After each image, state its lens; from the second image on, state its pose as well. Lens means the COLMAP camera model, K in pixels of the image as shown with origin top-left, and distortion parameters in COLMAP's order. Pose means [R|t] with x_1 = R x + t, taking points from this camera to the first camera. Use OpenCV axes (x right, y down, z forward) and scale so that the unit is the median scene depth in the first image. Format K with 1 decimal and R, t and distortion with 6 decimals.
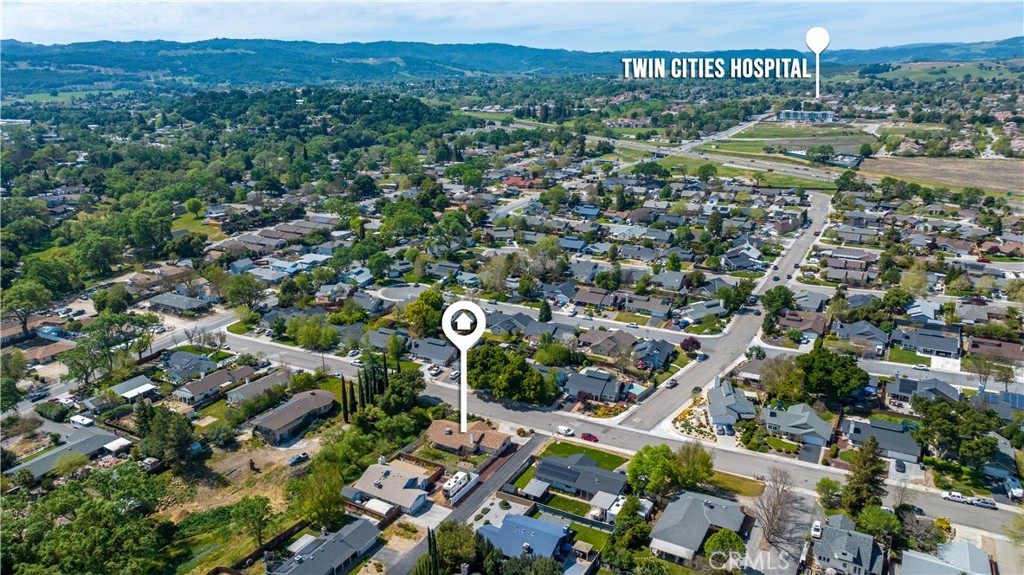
lens RADIAL K [[714.4, 0, 516.1], [0, 714.4, 290.5], [0, 0, 1]] dist [-0.013372, 0.028114]
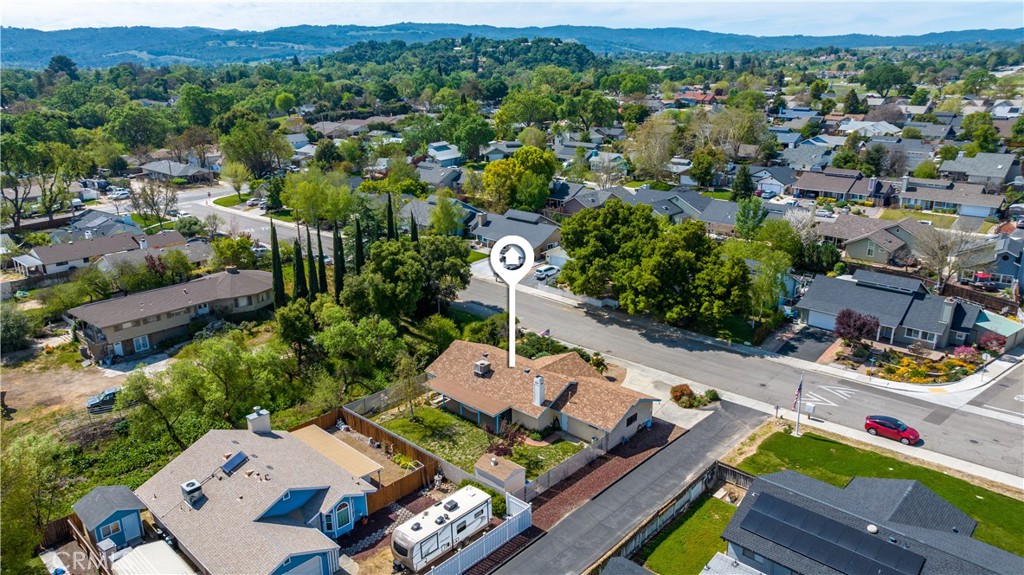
lens RADIAL K [[714.4, 0, 509.5], [0, 714.4, 291.1], [0, 0, 1]] dist [-0.013372, 0.028114]
pose [[0.970430, 0.072140, -0.230349, 0.001033], [-0.068971, 0.997381, 0.021790, 0.135978], [0.231317, -0.005259, 0.972864, 0.590524]]
